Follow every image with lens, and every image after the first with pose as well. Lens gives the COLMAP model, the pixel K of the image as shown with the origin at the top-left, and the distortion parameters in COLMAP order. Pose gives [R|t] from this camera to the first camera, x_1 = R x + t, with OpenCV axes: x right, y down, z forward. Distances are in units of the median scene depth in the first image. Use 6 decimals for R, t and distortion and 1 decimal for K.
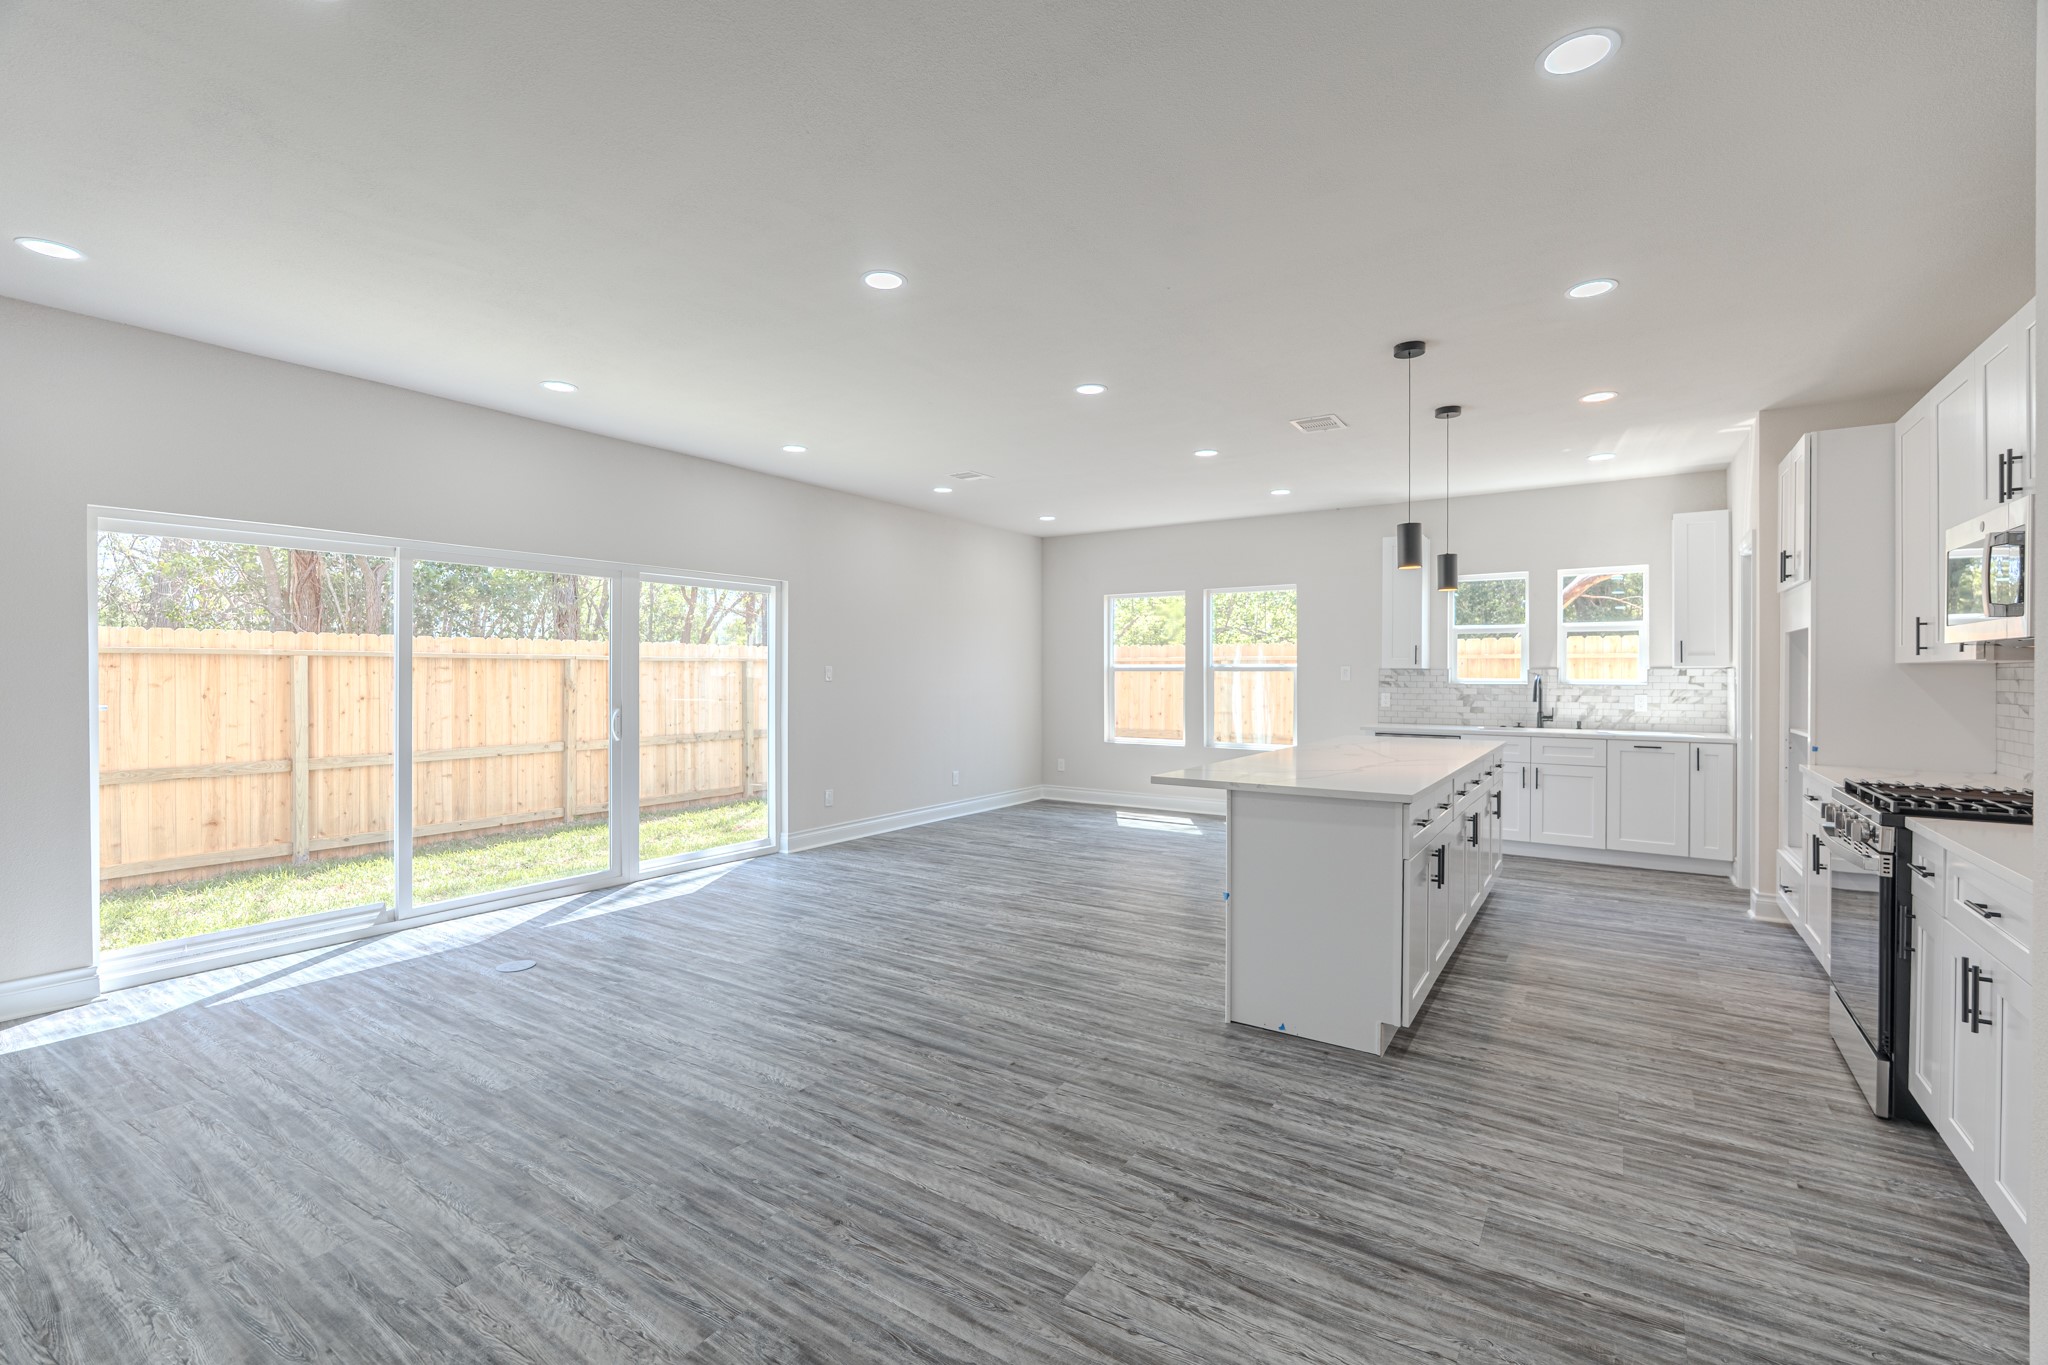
lens RADIAL K [[900.4, 0, 1026.6], [0, 900.4, 678.2], [0, 0, 1]] dist [-0.000093, -0.000111]
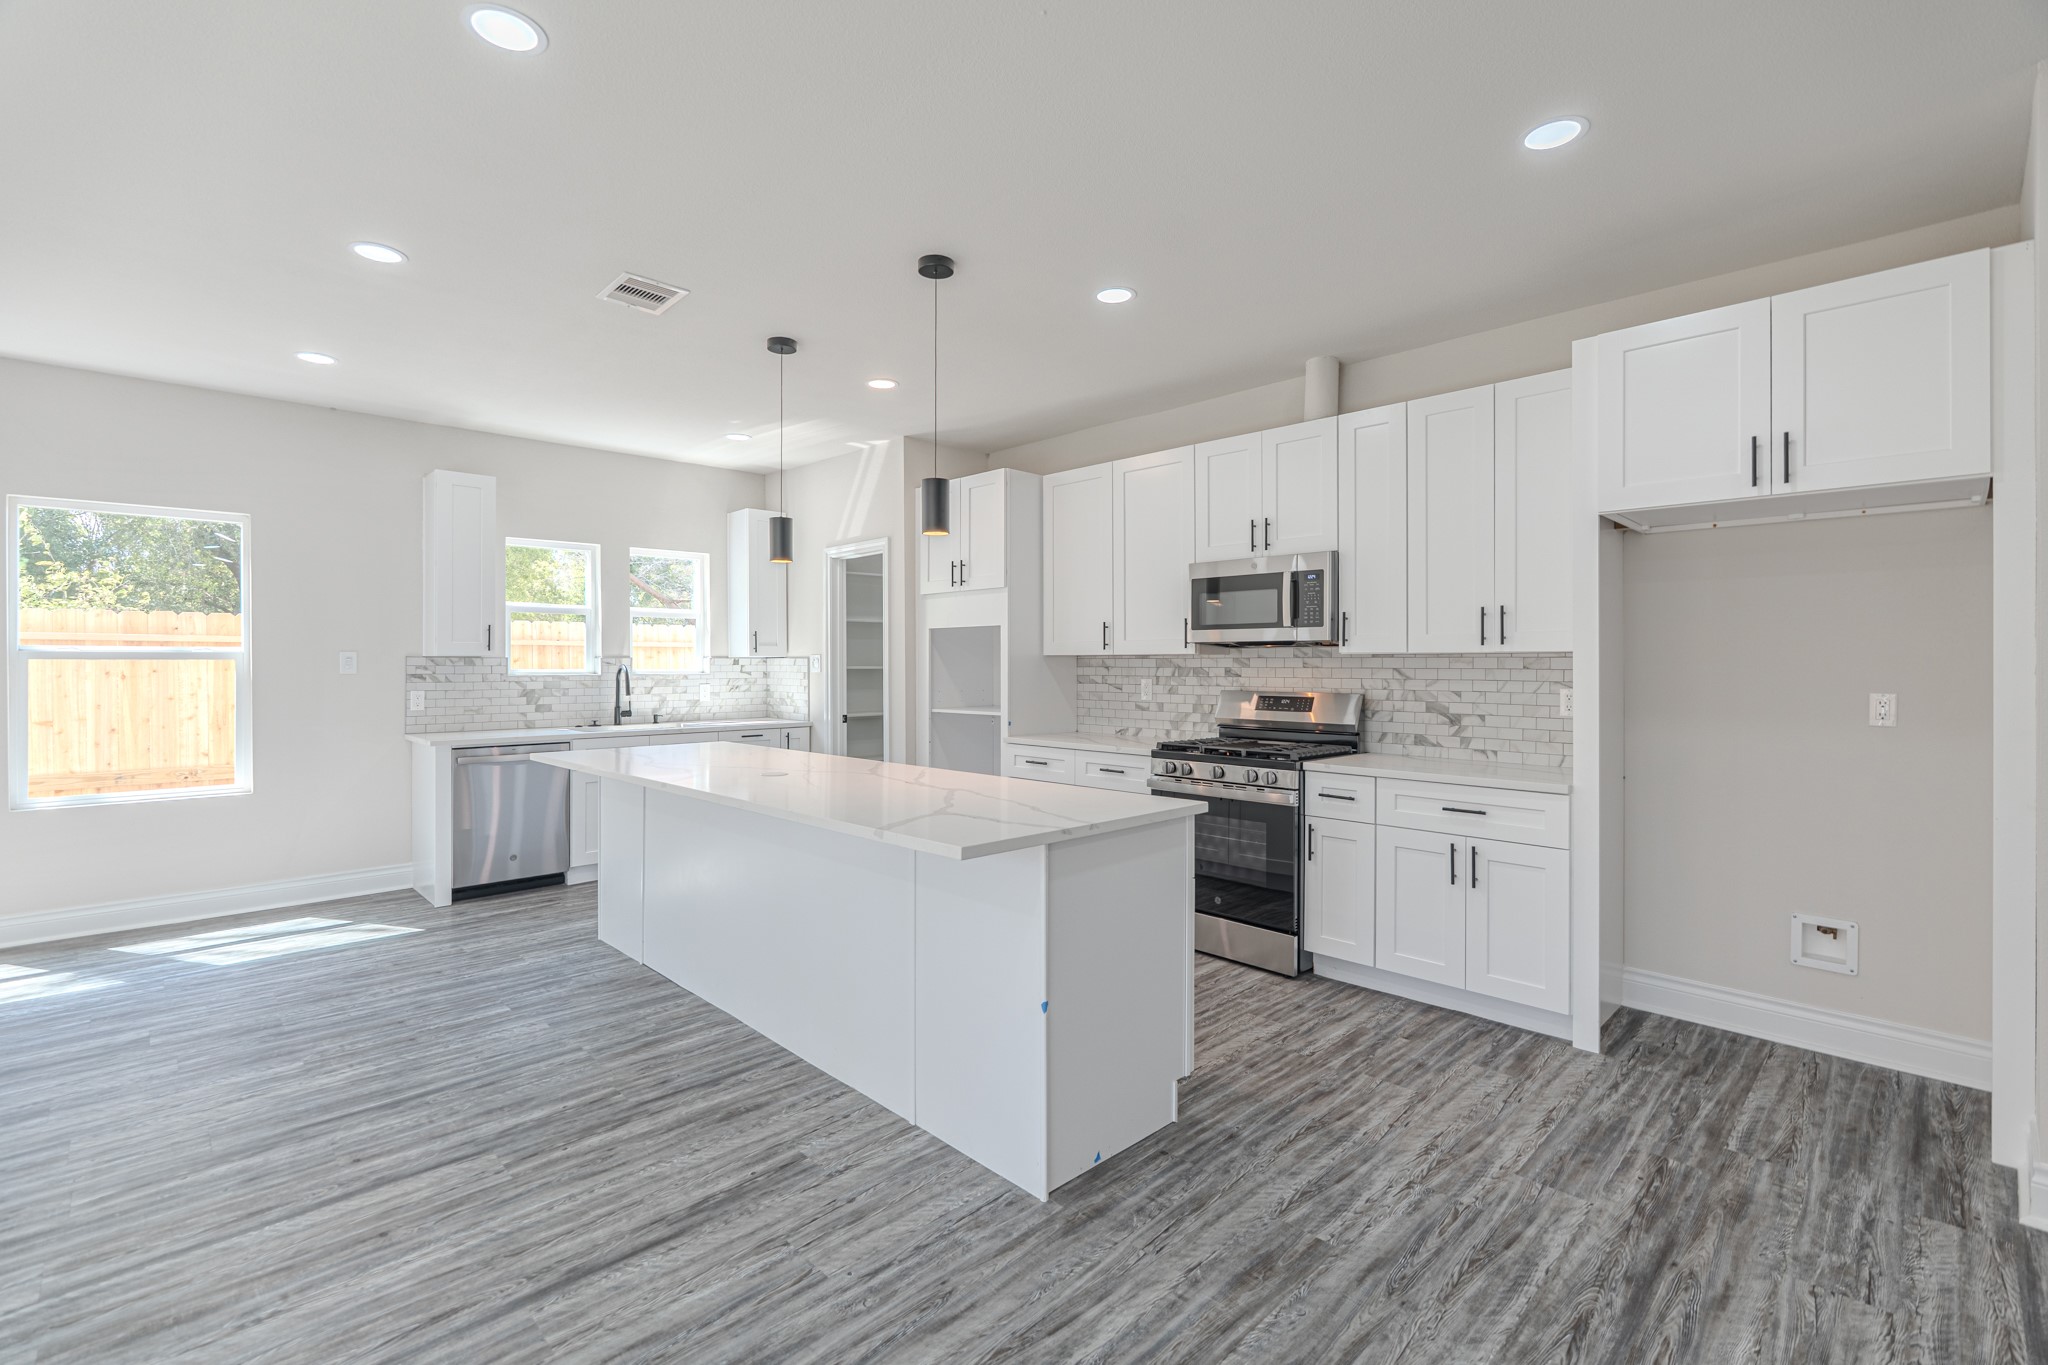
lens RADIAL K [[905.4, 0, 1016.4], [0, 905.4, 666.4], [0, 0, 1]] dist [-0.000635, -0.000597]
pose [[0.215845, -0.004622, 0.976417, -0.332343], [0.005024, 0.999981, 0.003623, -0.004844], [-0.976415, 0.004123, 0.215864, 0.697039]]
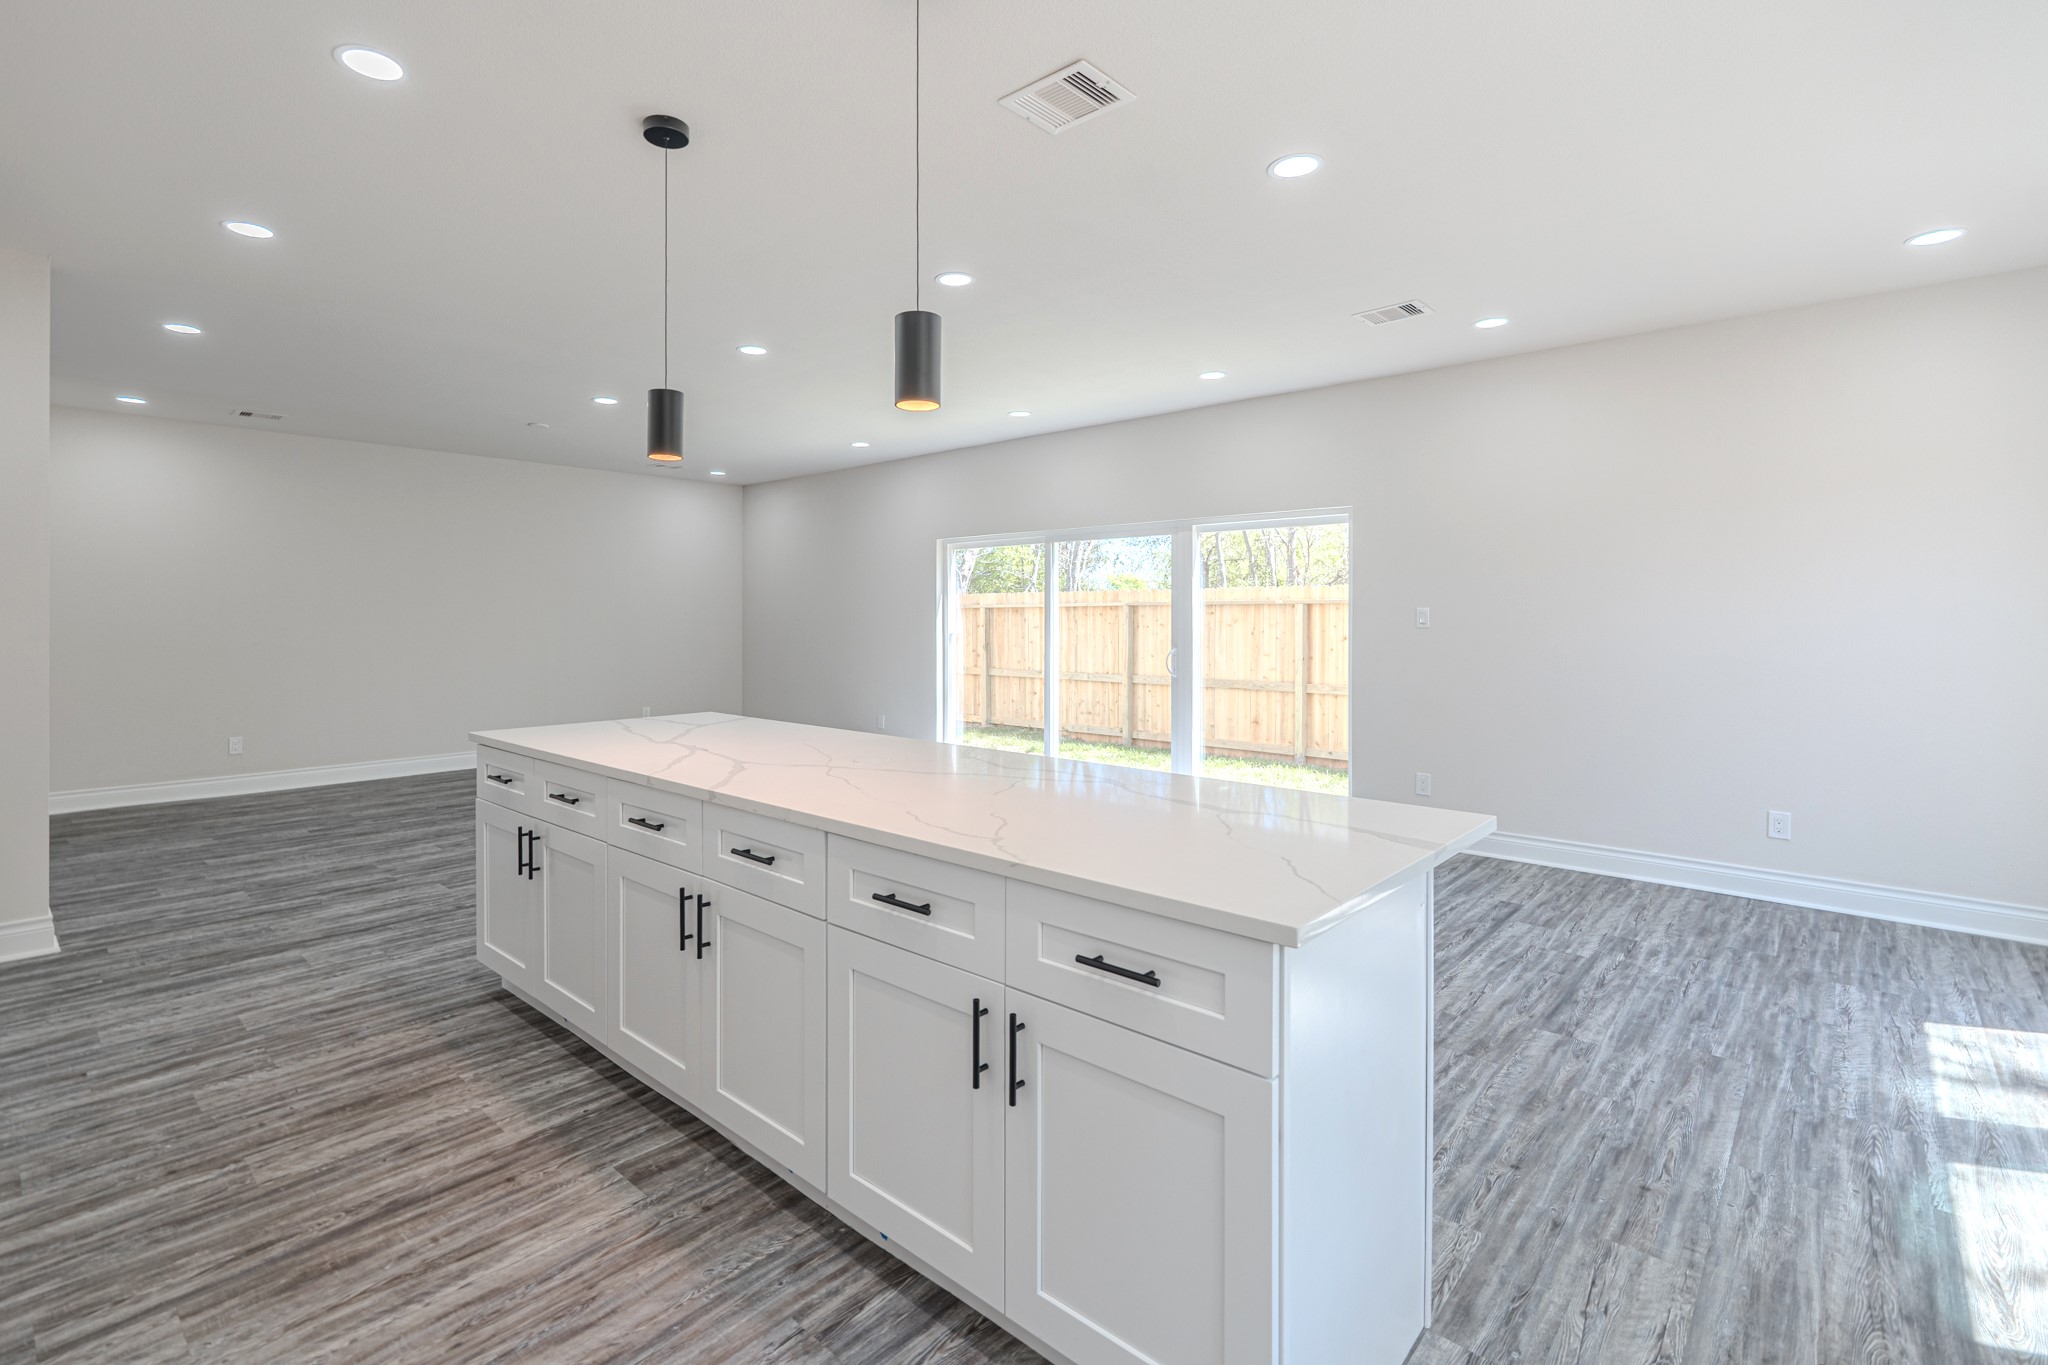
lens RADIAL K [[948.7, 0, 986.1], [0, 948.7, 615.7], [0, 0, 1]] dist [-0.003553, -0.000247]
pose [[-0.166842, -0.002994, -0.985979, 0.997950], [-0.005117, 0.999985, -0.002170, -0.004750], [0.985970, 0.004683, -0.166855, 1.252281]]
